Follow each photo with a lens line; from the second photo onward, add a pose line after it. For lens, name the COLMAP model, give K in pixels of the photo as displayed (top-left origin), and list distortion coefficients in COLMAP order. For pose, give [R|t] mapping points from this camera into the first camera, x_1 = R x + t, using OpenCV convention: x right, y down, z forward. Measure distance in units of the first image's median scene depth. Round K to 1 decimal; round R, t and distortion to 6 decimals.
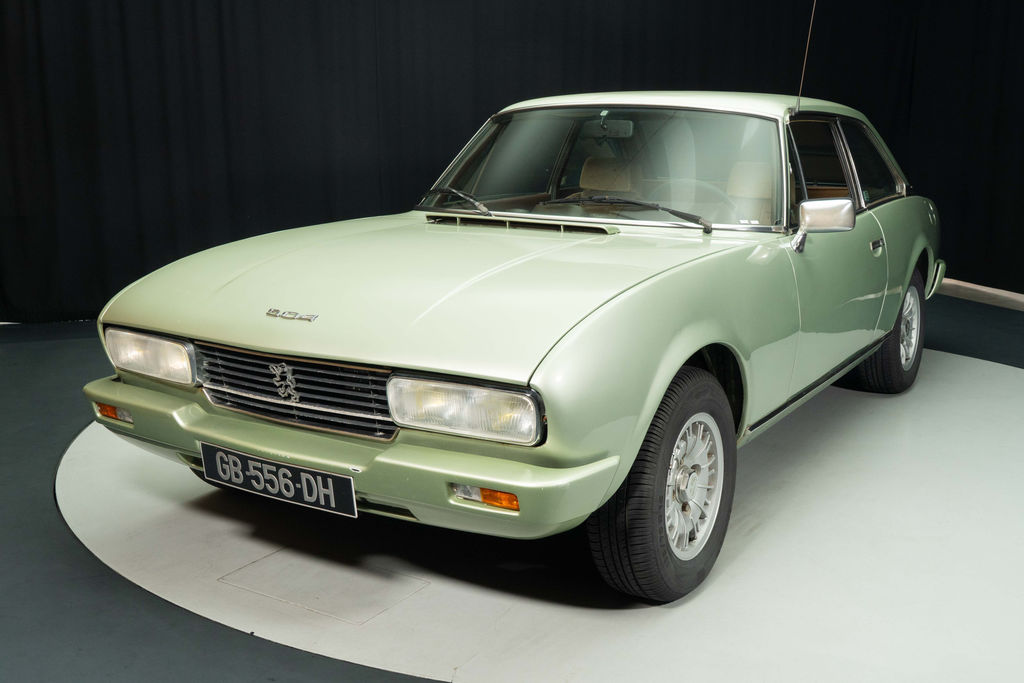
lens RADIAL K [[1061.9, 0, 512.0], [0, 1061.9, 341.5], [0, 0, 1]] dist [-0.010467, -0.003789]
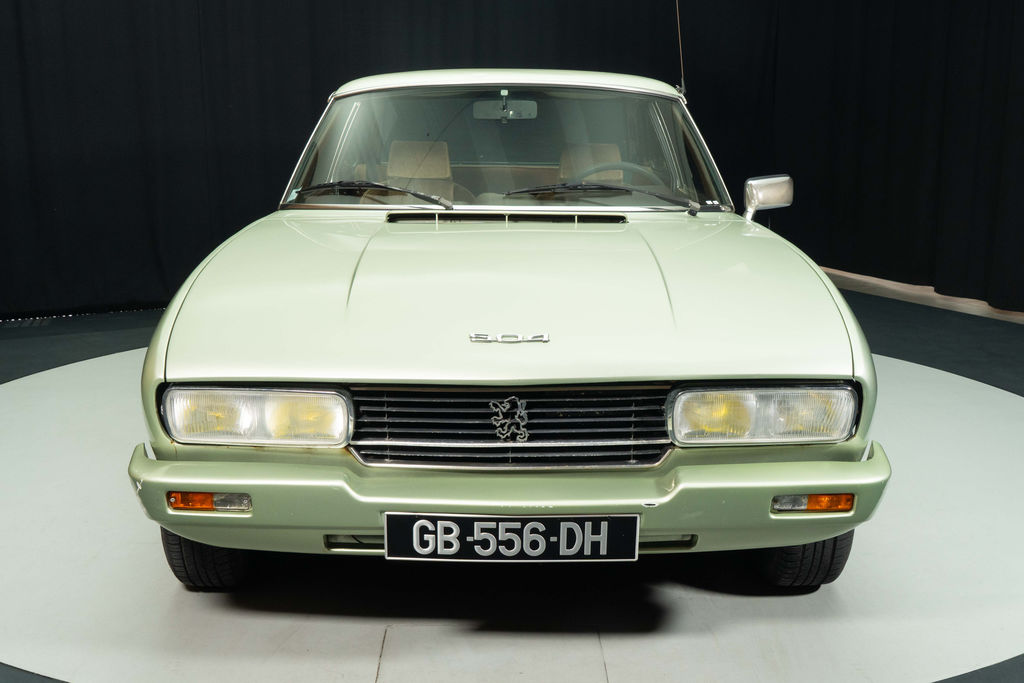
lens RADIAL K [[1148.6, 0, 512.0], [0, 1148.6, 341.5], [0, 0, 1]] dist [0.011477, 0.004478]
pose [[0.848883, -0.111154, 0.516761, -0.669935], [0.109485, 0.993413, 0.033829, -0.052437], [-0.517117, 0.027861, 0.855461, 0.233406]]
